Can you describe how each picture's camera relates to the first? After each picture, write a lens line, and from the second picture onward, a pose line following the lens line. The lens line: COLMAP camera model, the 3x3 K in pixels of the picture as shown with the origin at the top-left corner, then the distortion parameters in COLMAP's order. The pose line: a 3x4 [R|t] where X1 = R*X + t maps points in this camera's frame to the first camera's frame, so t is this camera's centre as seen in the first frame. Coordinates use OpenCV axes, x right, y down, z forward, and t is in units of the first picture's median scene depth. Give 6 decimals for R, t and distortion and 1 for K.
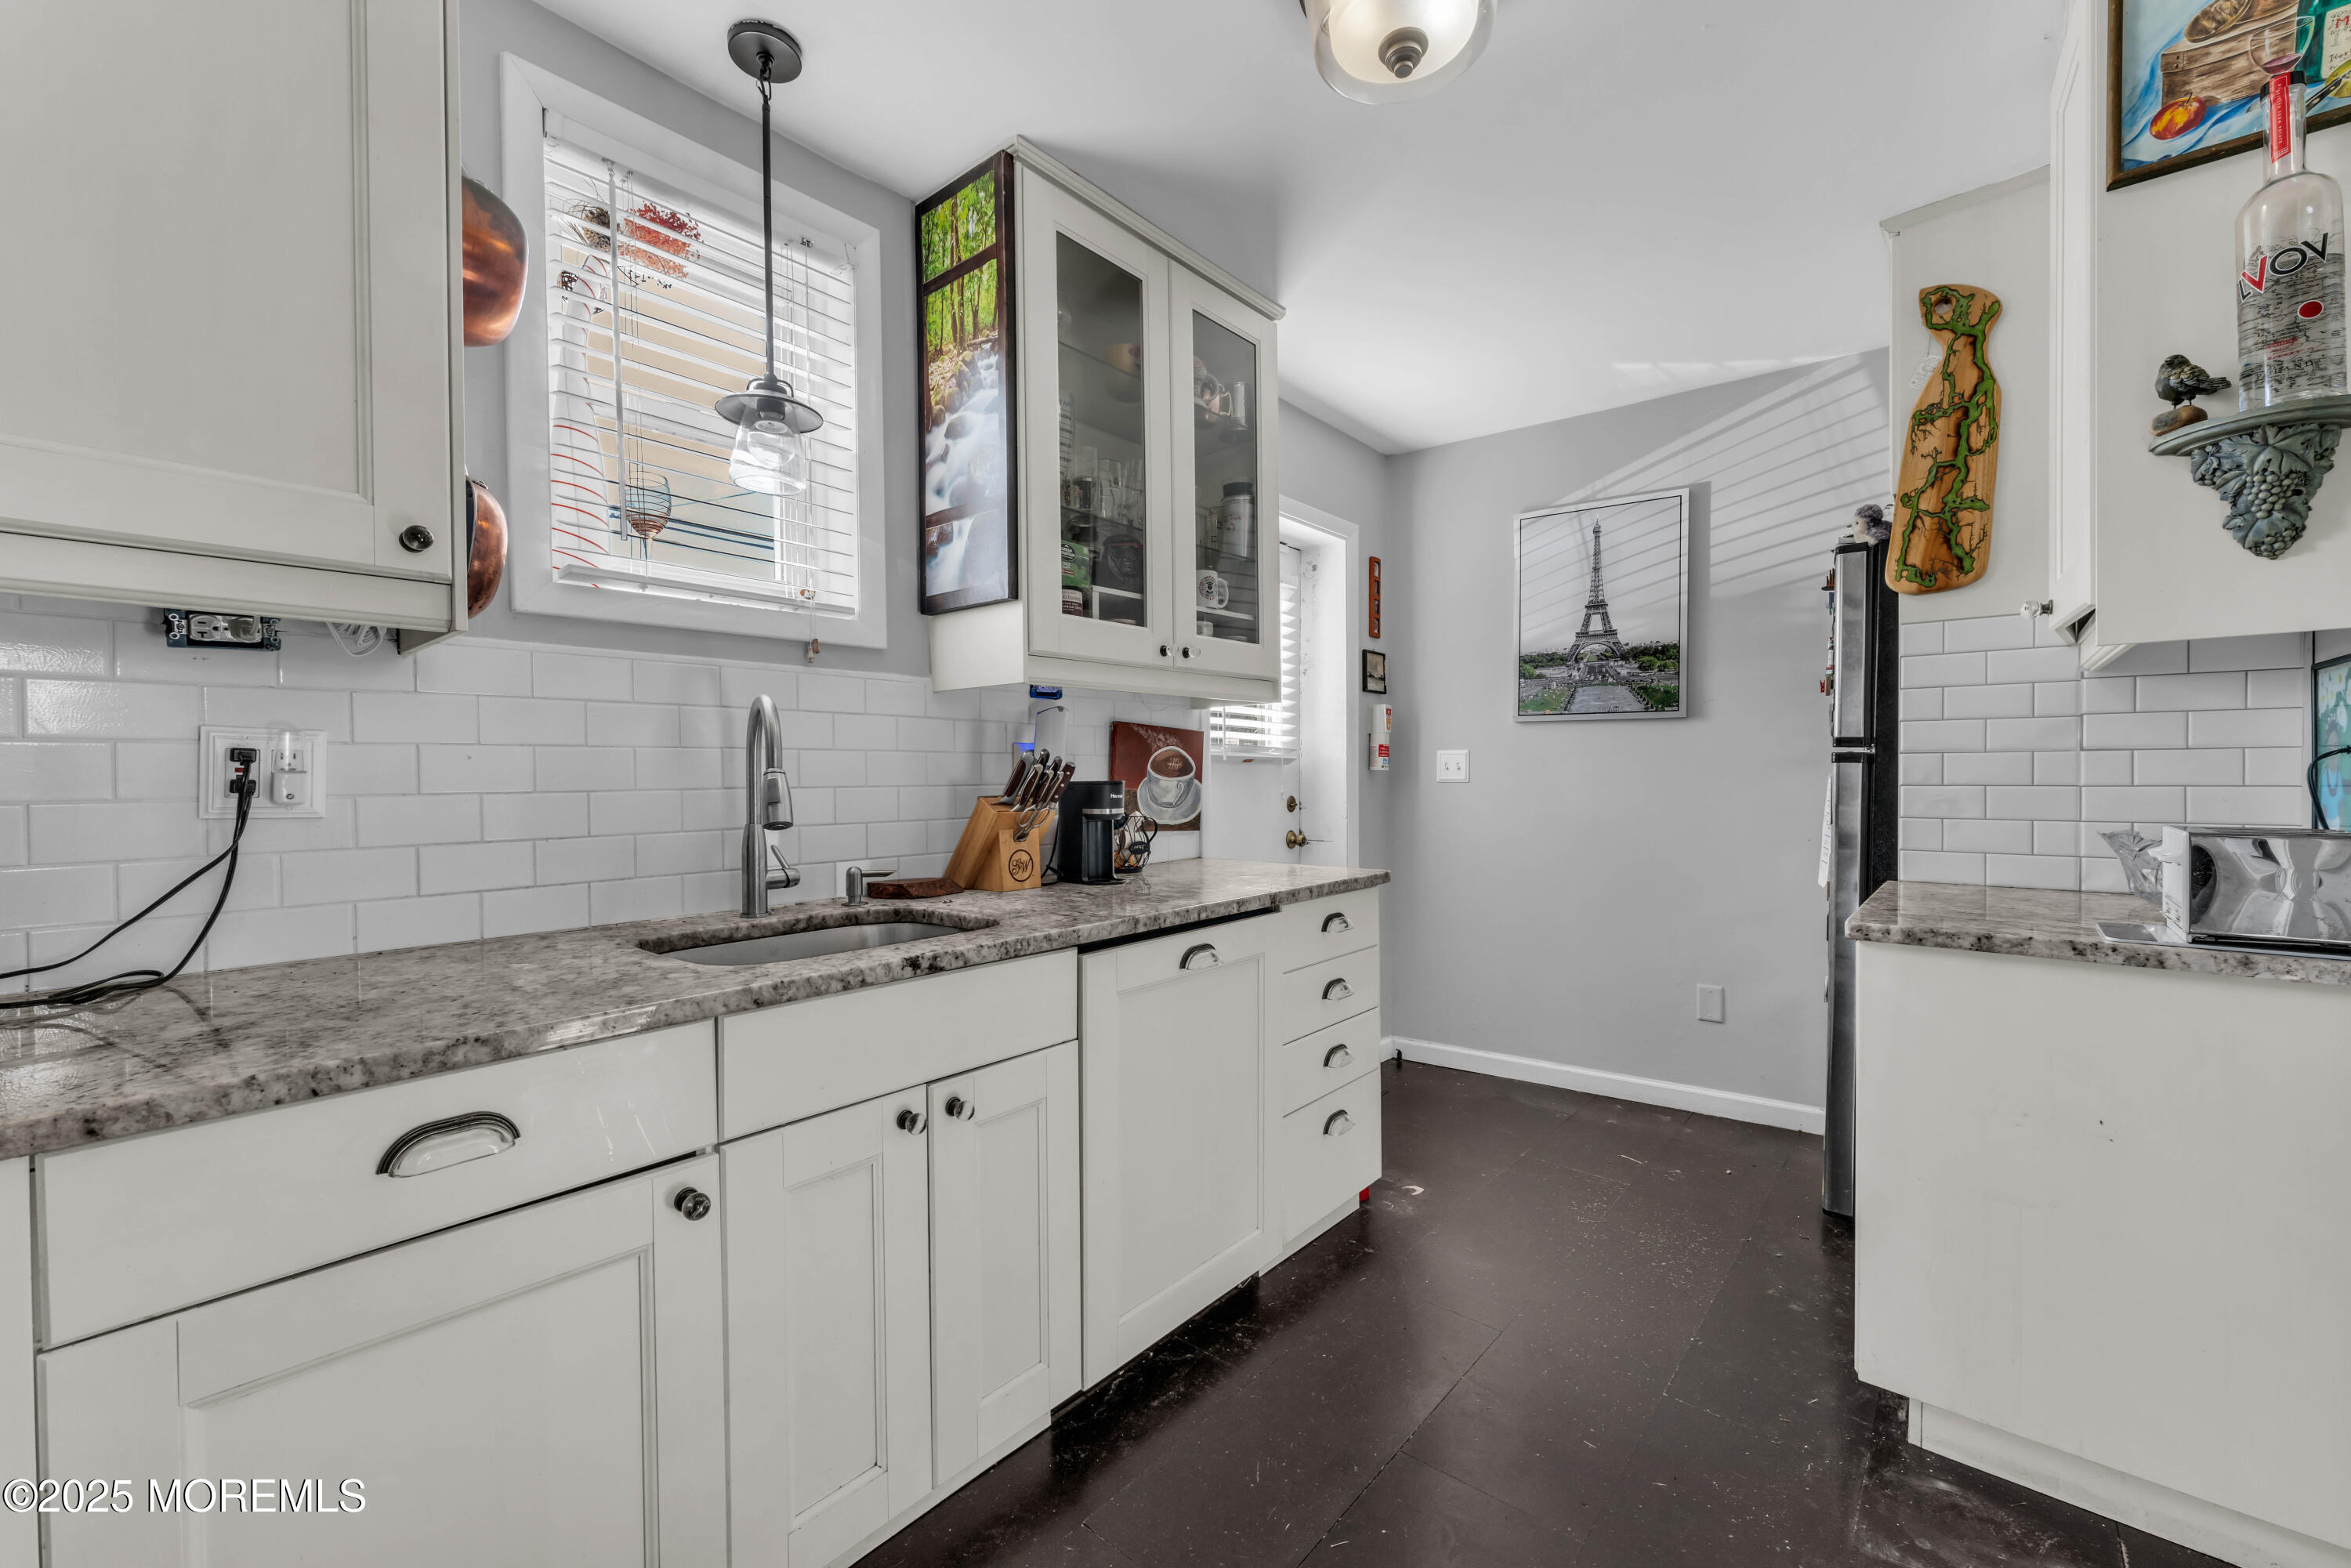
lens RADIAL K [[939.0, 0, 1175.5], [0, 939.0, 784.0], [0, 0, 1]] dist [-0.000296, -0.000016]
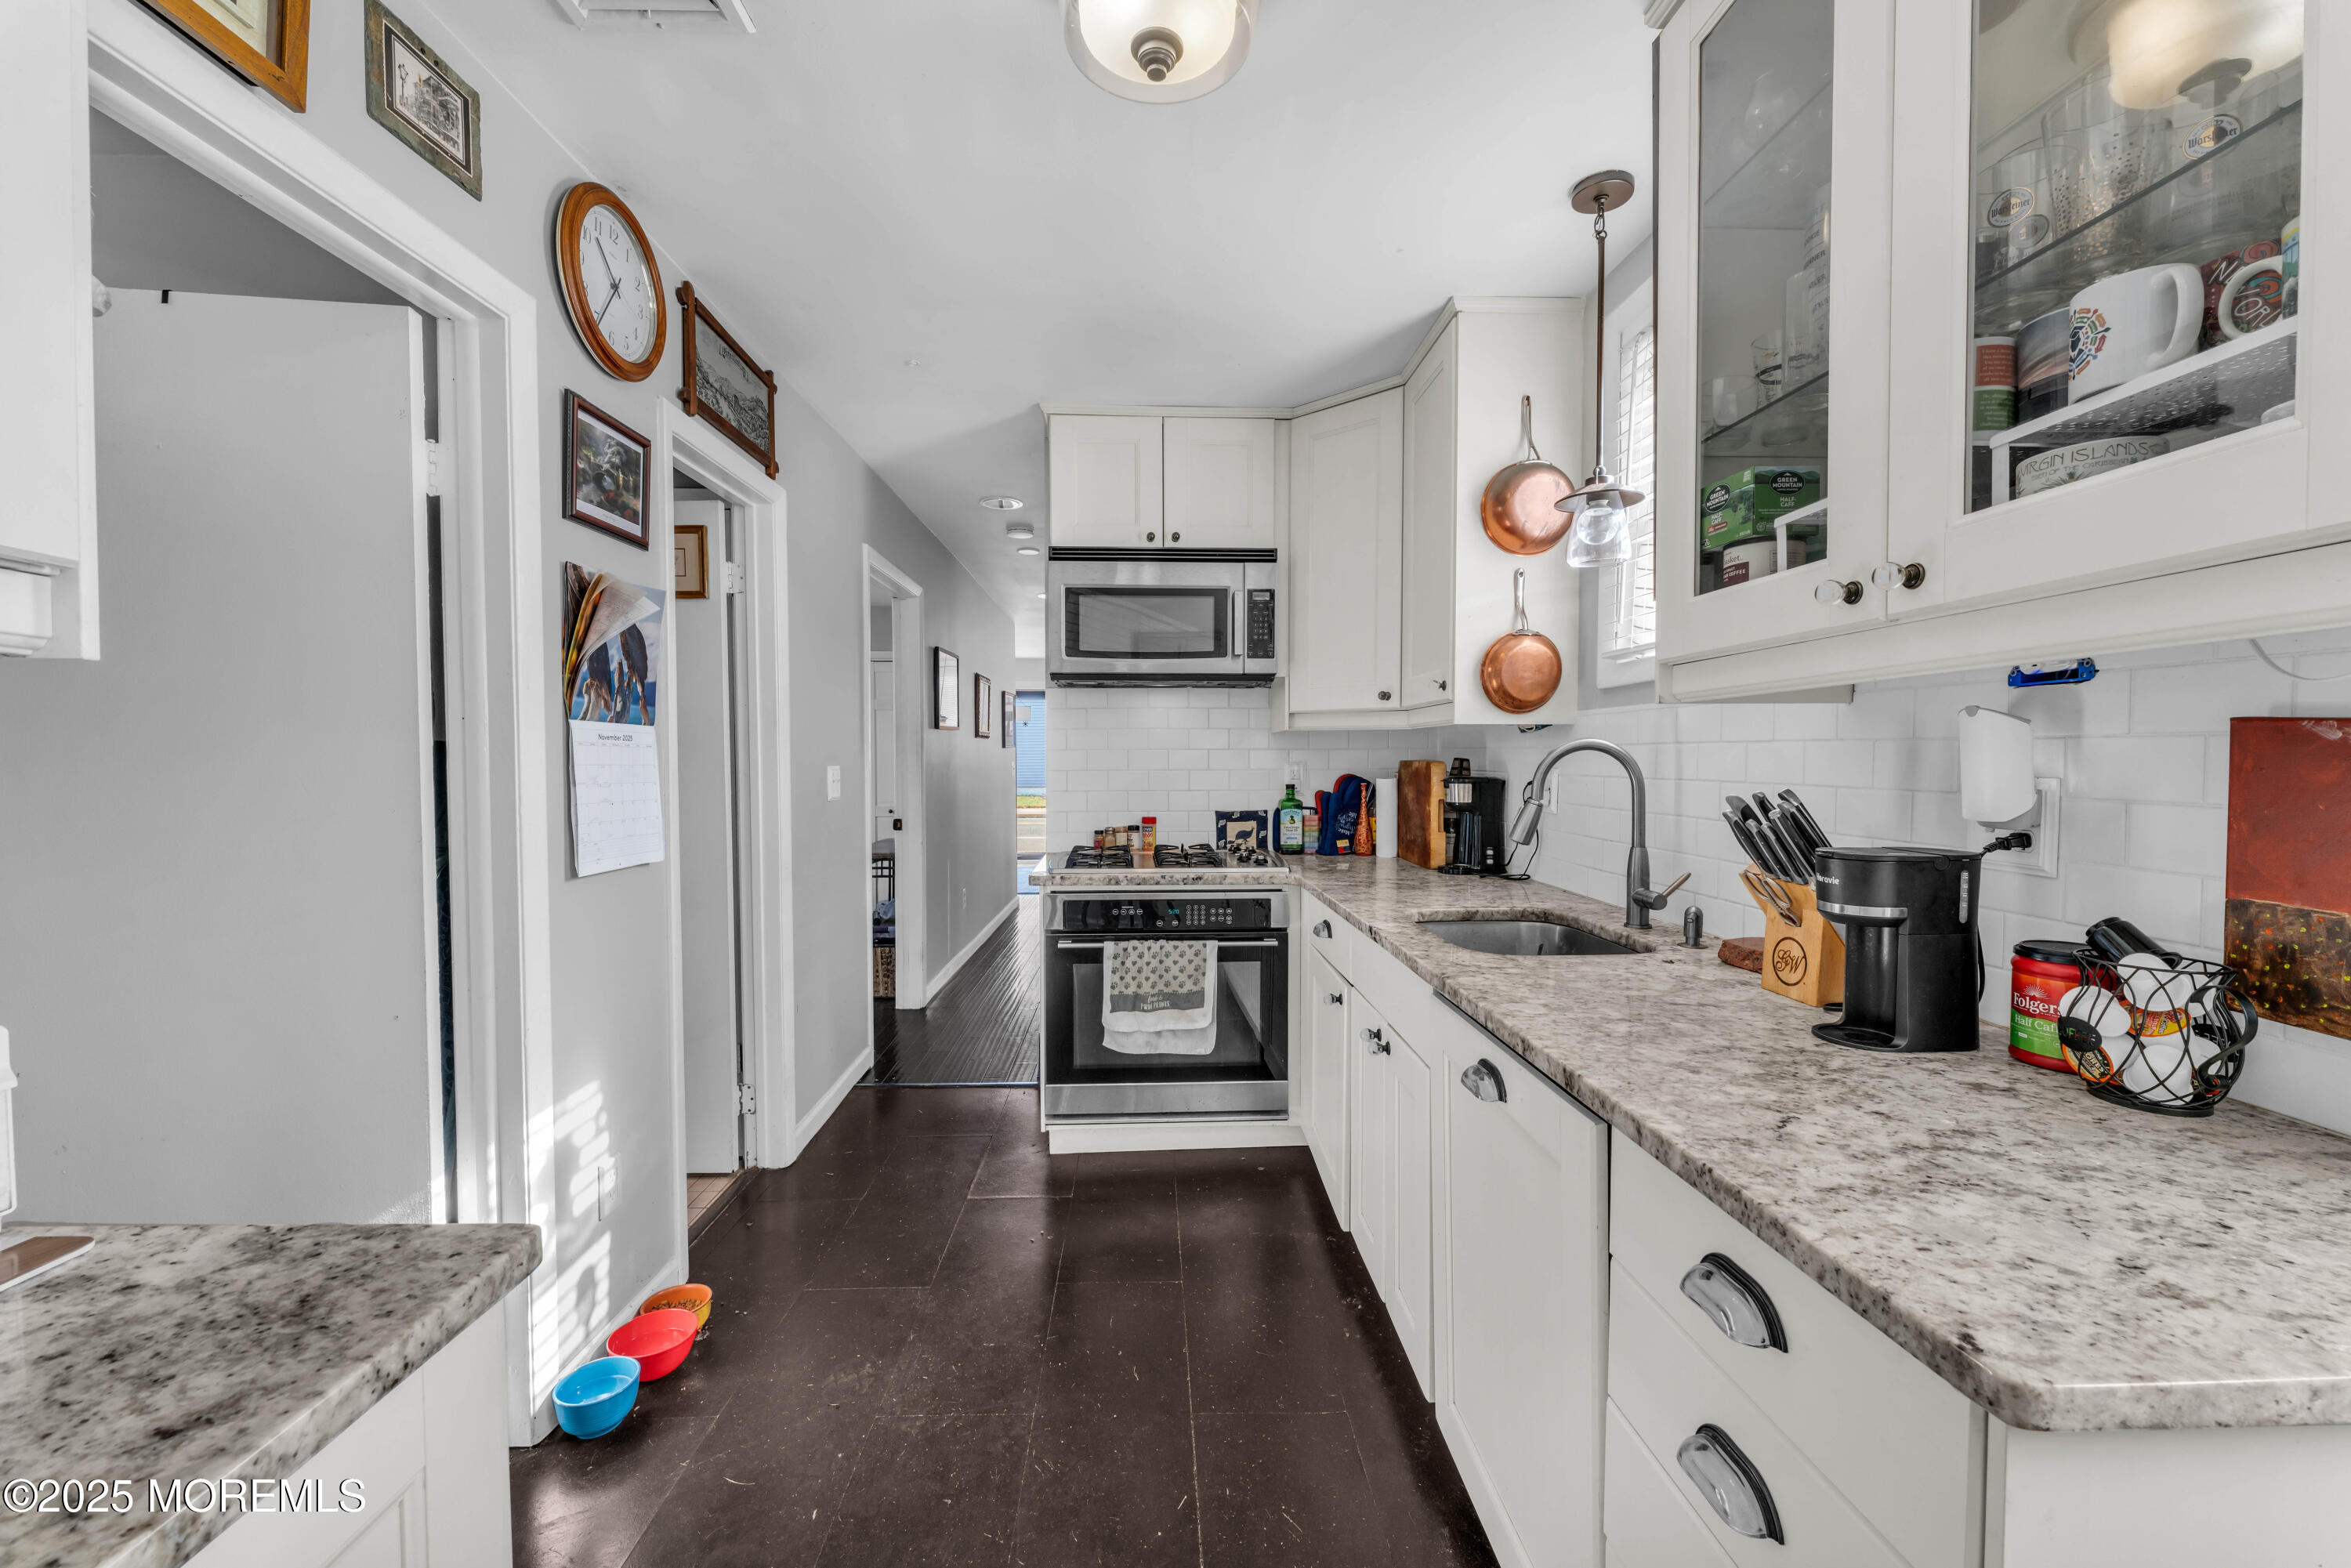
lens RADIAL K [[939.0, 0, 1175.5], [0, 939.0, 784.0], [0, 0, 1]] dist [-0.000296, -0.000016]
pose [[-0.736412, 0.027827, -0.675961, 0.568505], [0.000152, 0.999161, 0.040967, -0.063119], [0.676533, 0.030065, -0.735798, 1.115115]]
